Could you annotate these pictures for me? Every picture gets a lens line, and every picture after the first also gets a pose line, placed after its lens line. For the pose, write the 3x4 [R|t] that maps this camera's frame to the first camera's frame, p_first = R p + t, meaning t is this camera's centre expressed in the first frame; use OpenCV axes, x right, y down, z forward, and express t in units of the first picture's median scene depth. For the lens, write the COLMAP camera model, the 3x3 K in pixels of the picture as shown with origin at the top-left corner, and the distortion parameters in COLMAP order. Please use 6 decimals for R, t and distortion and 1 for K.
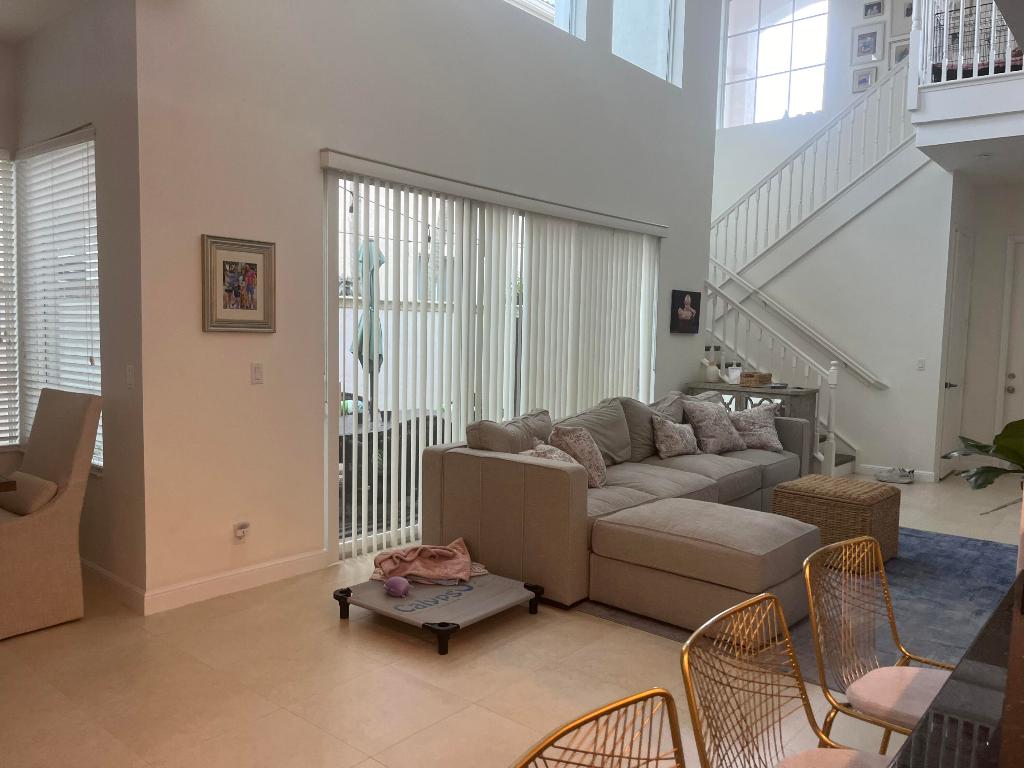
lens RADIAL K [[779.7, 0, 506.0], [0, 779.7, 387.6], [0, 0, 1]] dist [0.053692, -0.074942]
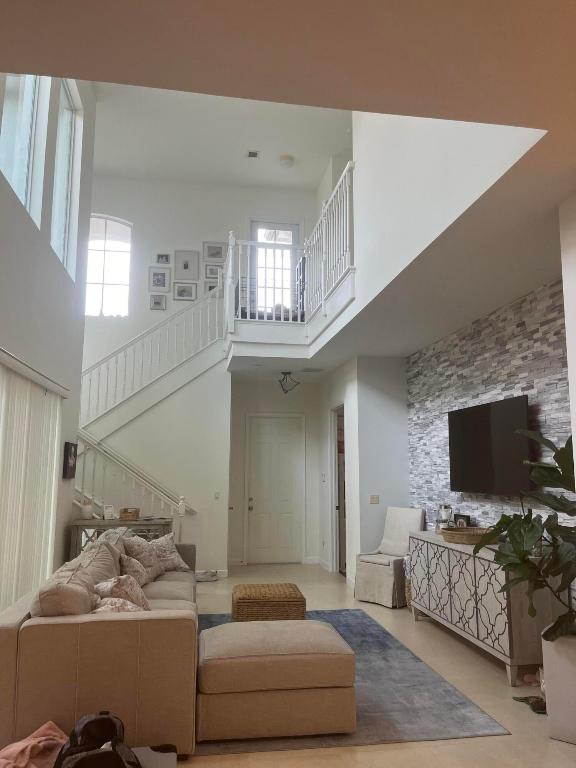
lens RADIAL K [[584.8, 0, 284.0], [0, 584.8, 385.4], [0, 0, 1]] dist [0.053692, -0.074942]
pose [[0.643354, 0.092665, 0.759940, -0.261415], [0.066013, 0.982236, -0.175657, -0.031377], [-0.762718, 0.163175, 0.625808, 0.180553]]
